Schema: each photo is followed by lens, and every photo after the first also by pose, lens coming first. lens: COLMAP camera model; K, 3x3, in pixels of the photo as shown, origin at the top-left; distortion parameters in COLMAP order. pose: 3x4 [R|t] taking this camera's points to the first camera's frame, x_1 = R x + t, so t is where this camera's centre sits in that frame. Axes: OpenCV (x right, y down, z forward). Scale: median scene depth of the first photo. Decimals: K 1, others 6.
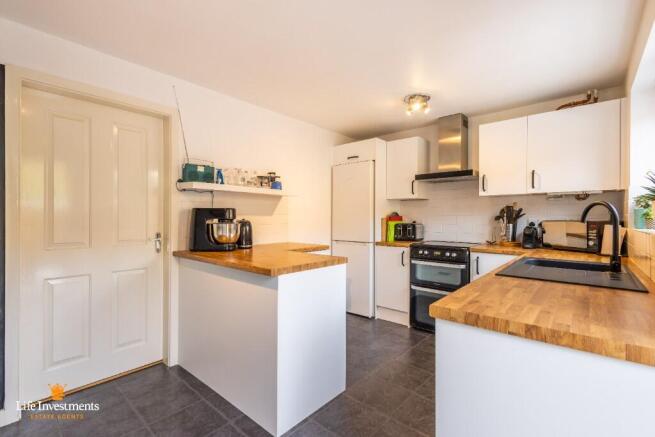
lens RADIAL K [[297.5, 0, 324.5], [0, 297.5, 217.9], [0, 0, 1]] dist [0.002138, -0.000037]
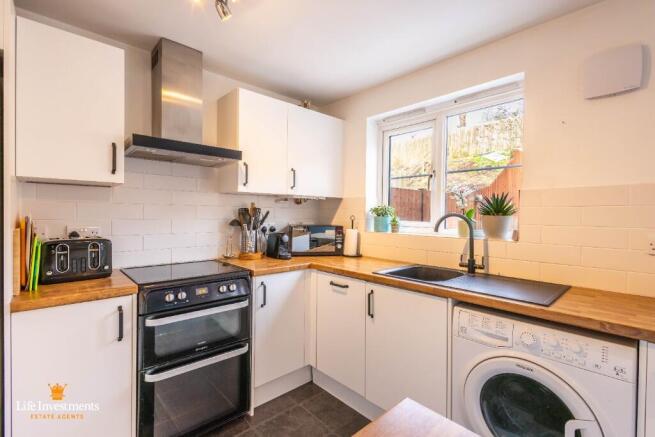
lens RADIAL K [[297.5, 0, 324.5], [0, 297.5, 217.9], [0, 0, 1]] dist [0.002138, -0.000037]
pose [[0.111158, -0.014848, 0.993692, -0.133895], [-0.010776, 0.999812, 0.016145, -0.026670], [-0.993744, -0.012503, 0.110977, 0.705496]]
